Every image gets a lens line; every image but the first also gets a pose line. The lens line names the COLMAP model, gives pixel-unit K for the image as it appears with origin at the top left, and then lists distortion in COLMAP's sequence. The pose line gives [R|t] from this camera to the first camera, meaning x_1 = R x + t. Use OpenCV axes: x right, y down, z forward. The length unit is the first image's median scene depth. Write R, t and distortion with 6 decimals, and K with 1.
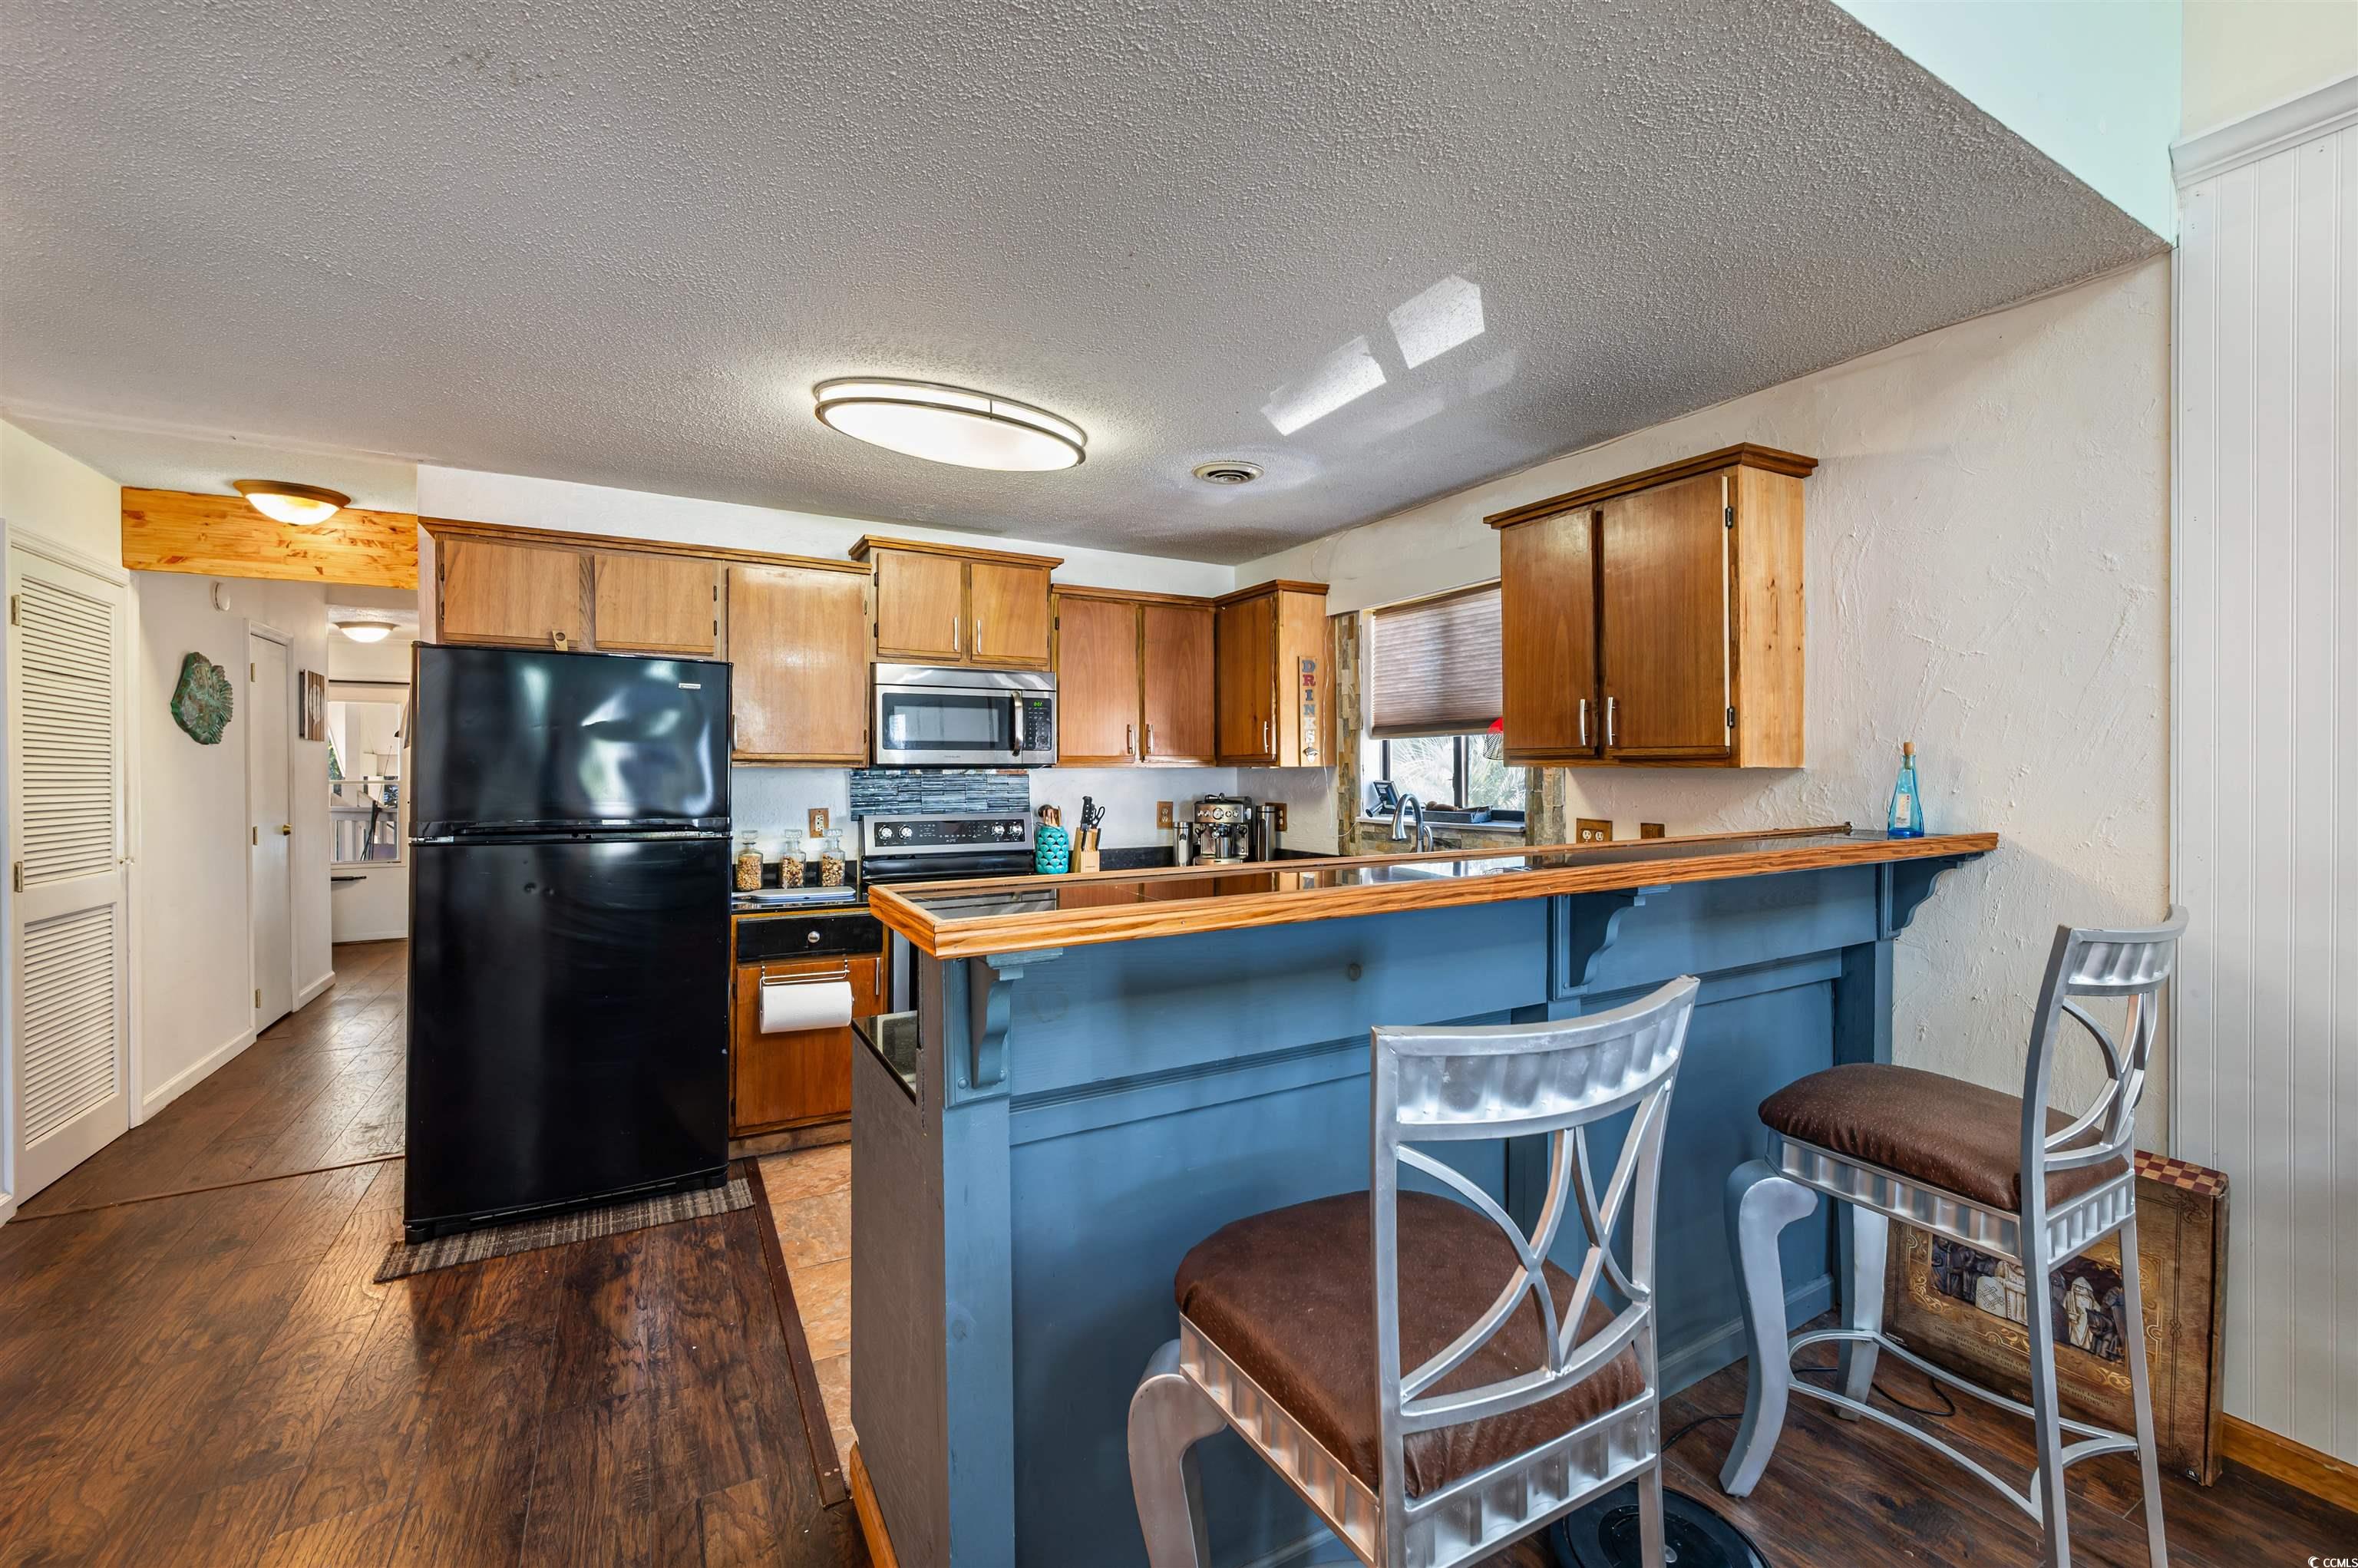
lens RADIAL K [[965.2, 0, 1174.6], [0, 965.2, 764.1], [0, 0, 1]] dist [0.000989, 0.000486]
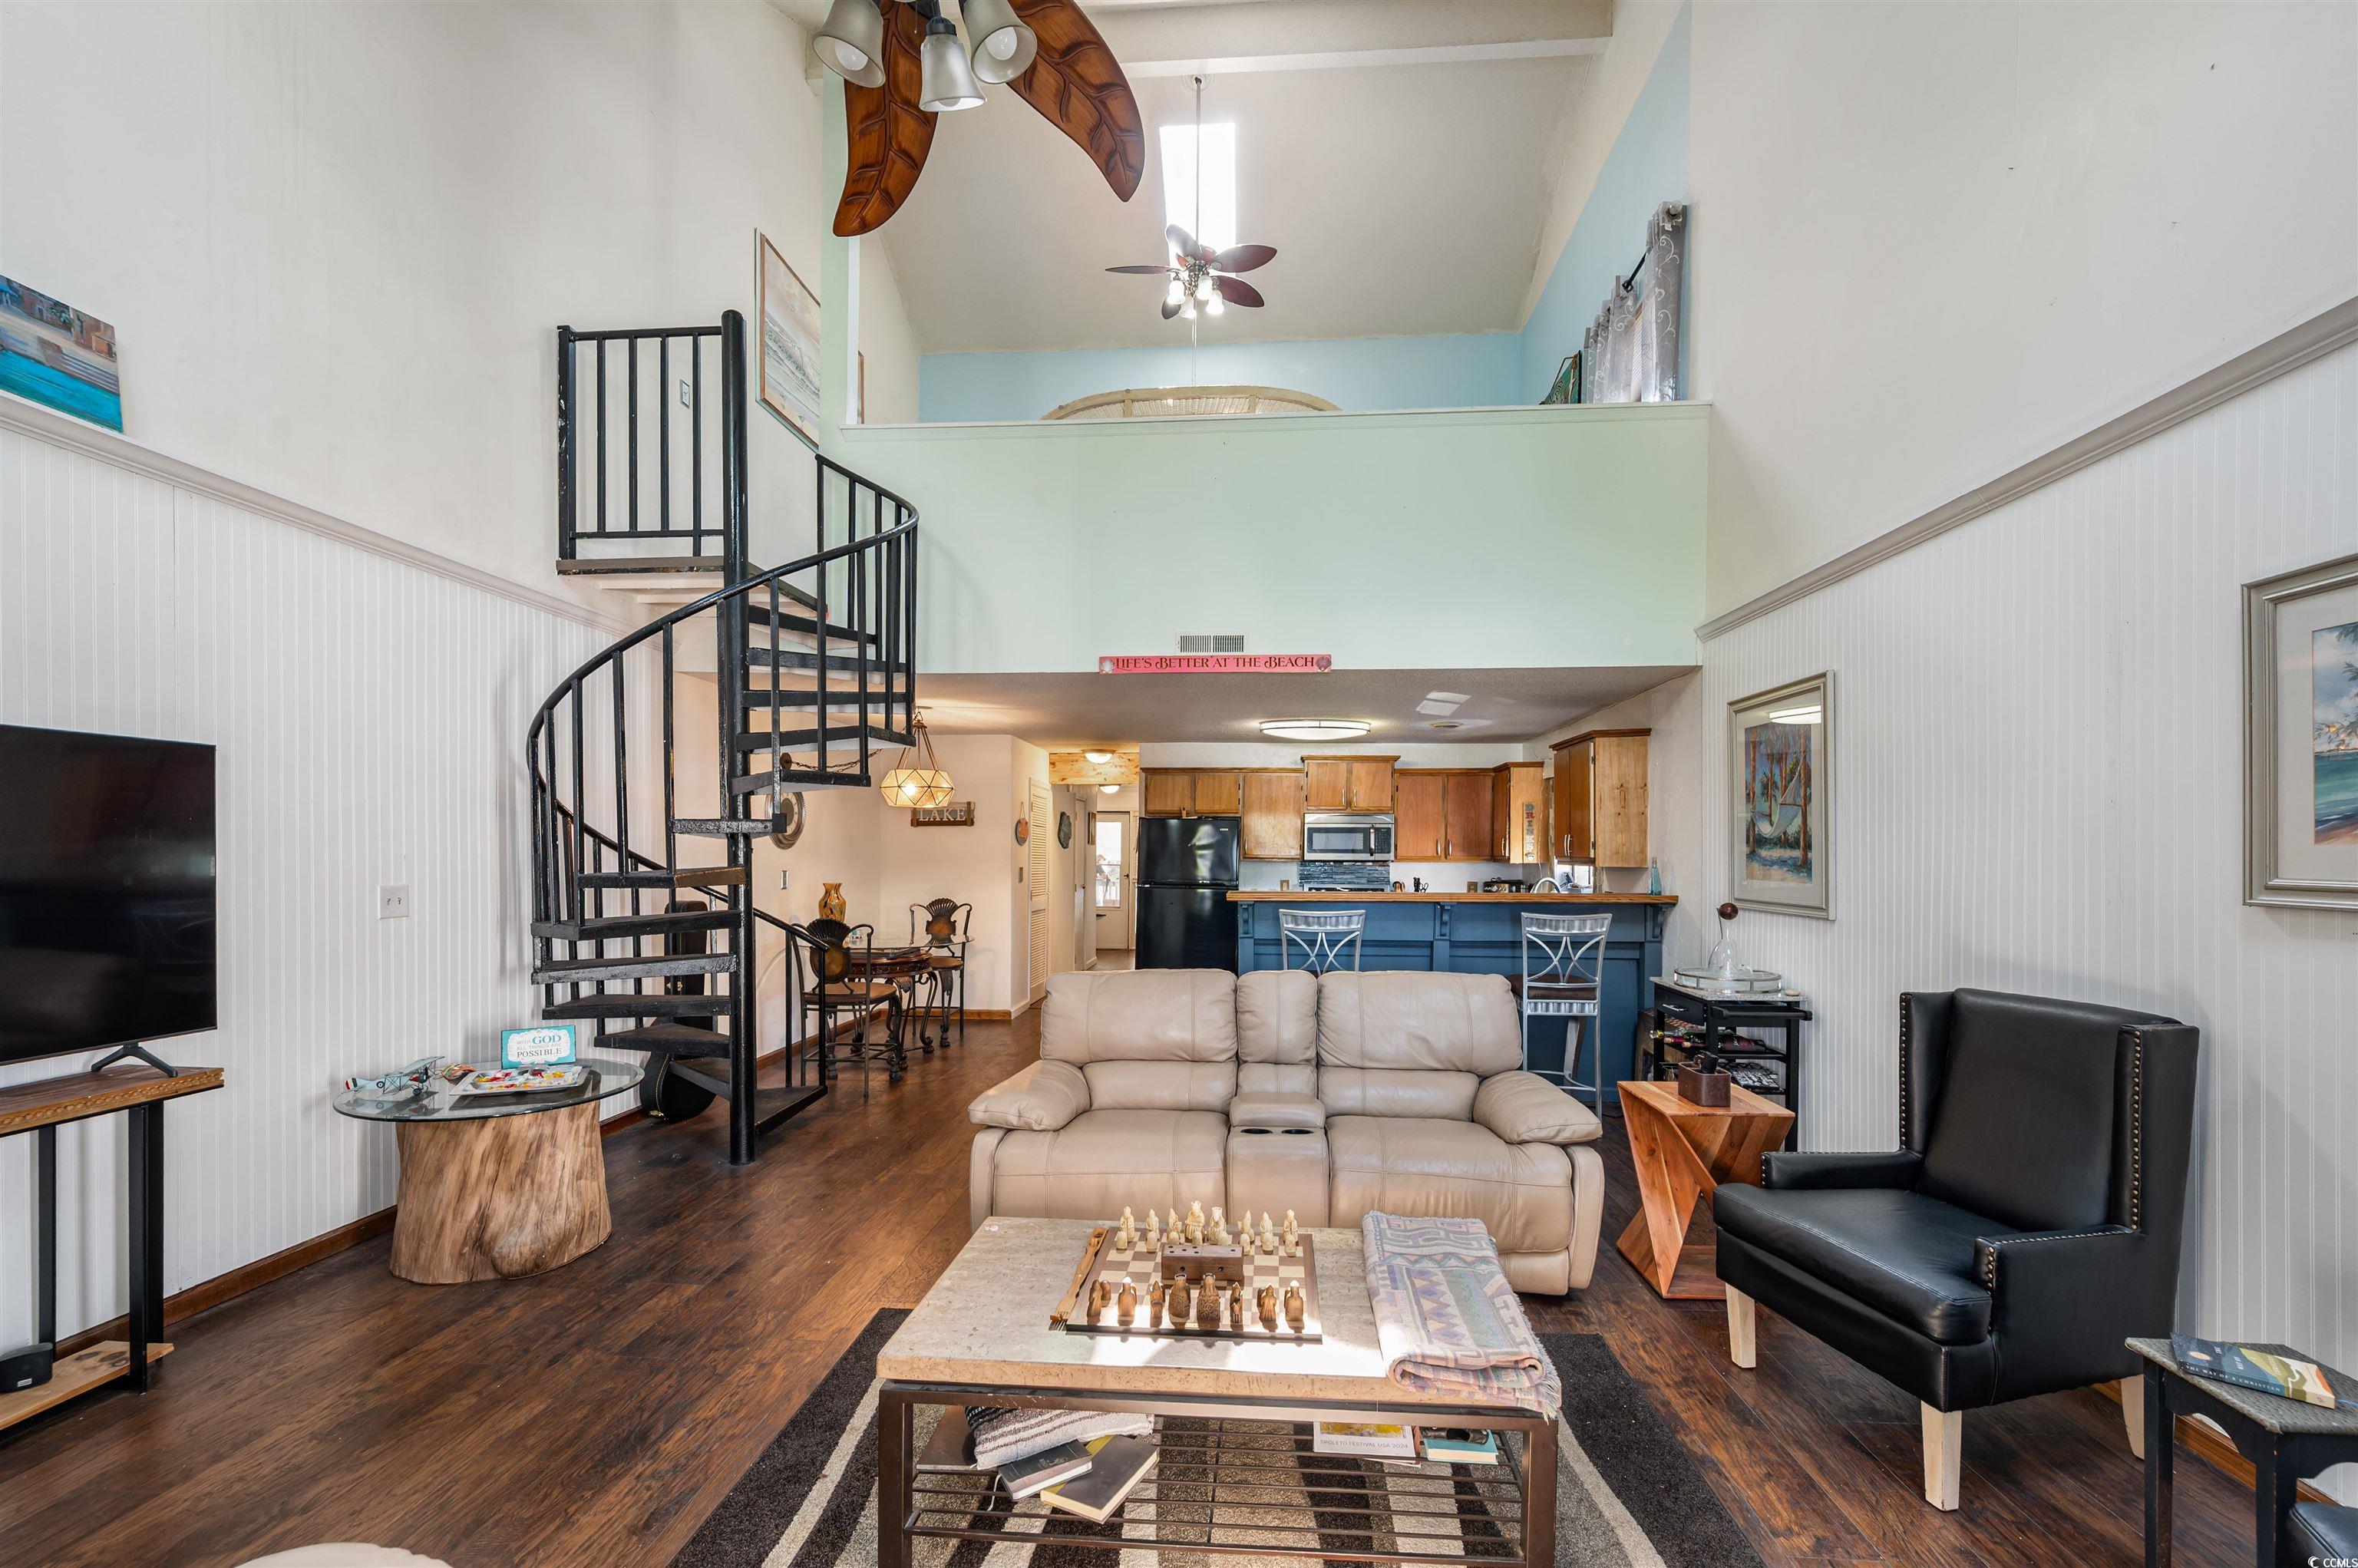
lens RADIAL K [[963.8, 0, 1180.5], [0, 963.8, 854.6], [0, 0, 1]] dist [0.000346, 0.000067]
pose [[0.825888, 0.006602, -0.563795, 0.644531], [-0.005205, 0.999978, 0.004085, -0.018282], [0.563810, -0.000439, 0.825904, -0.899799]]
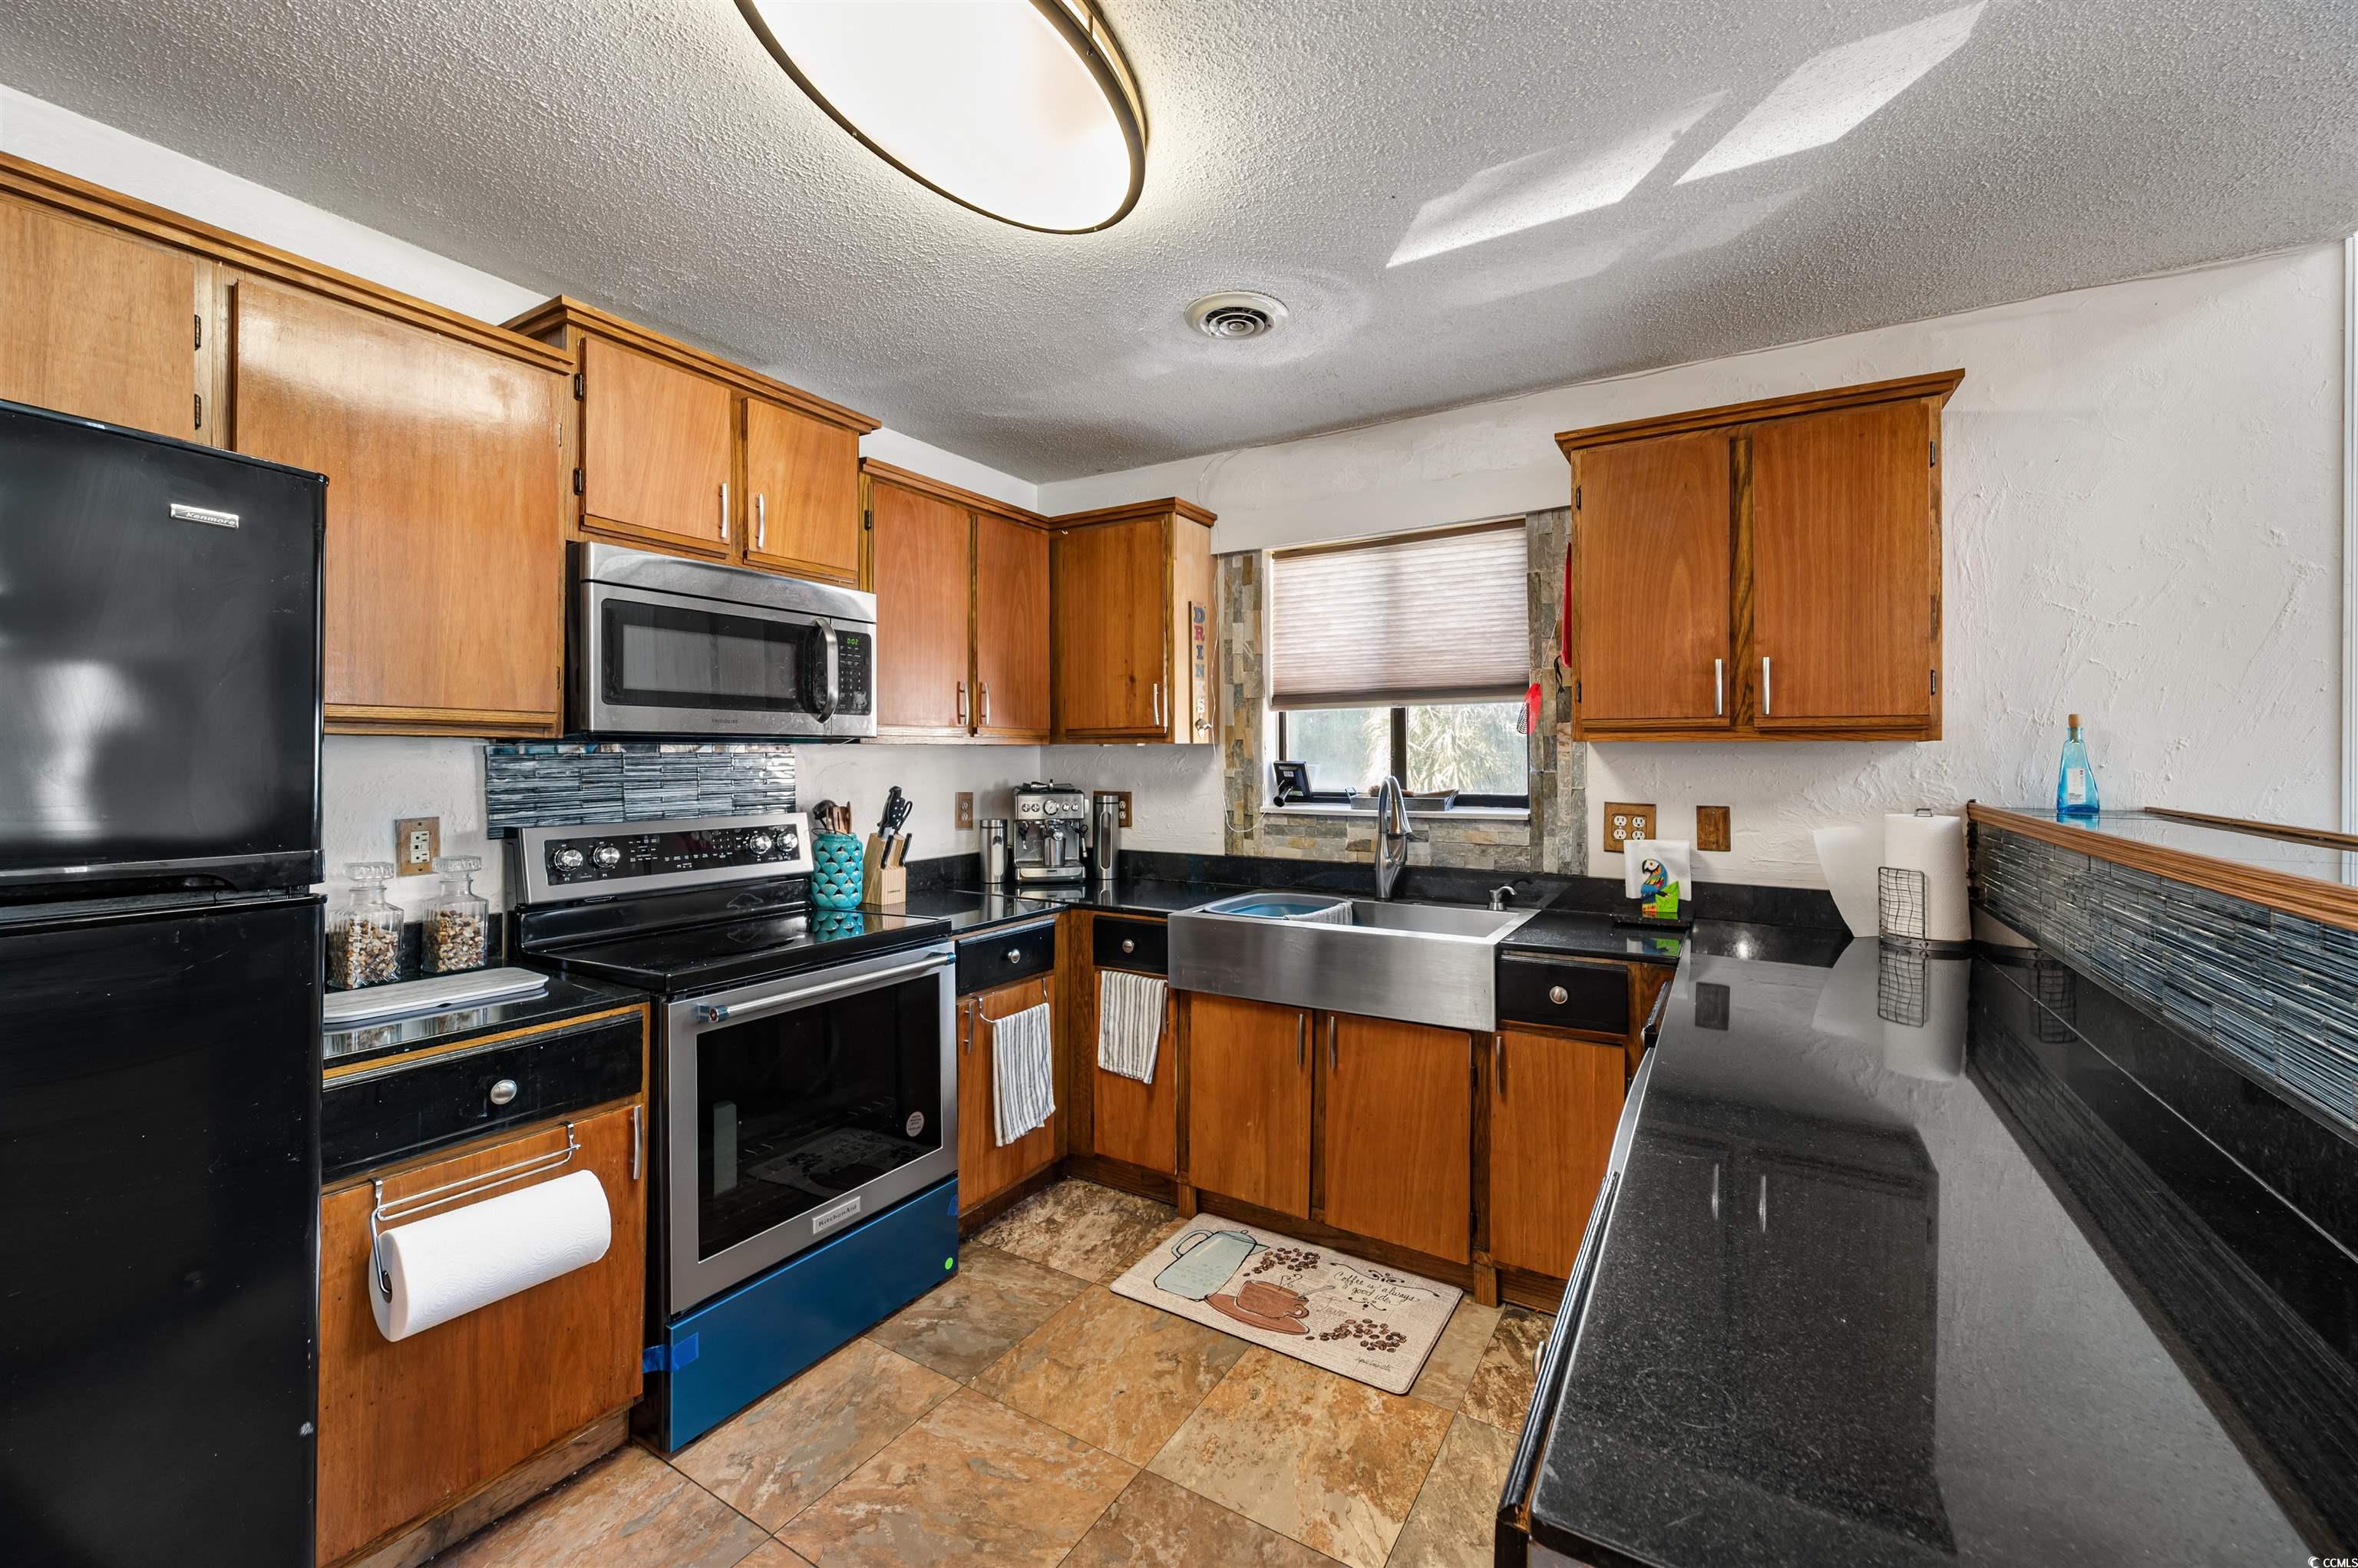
lens RADIAL K [[941.3, 0, 1175.5], [0, 941.3, 747.6], [0, 0, 1]] dist [-0.000670, -0.000032]
pose [[0.867242, 0.004684, 0.497865, -0.267016], [-0.002535, 0.999984, -0.004991, 0.009910], [-0.497881, 0.003066, 0.867240, 0.364543]]
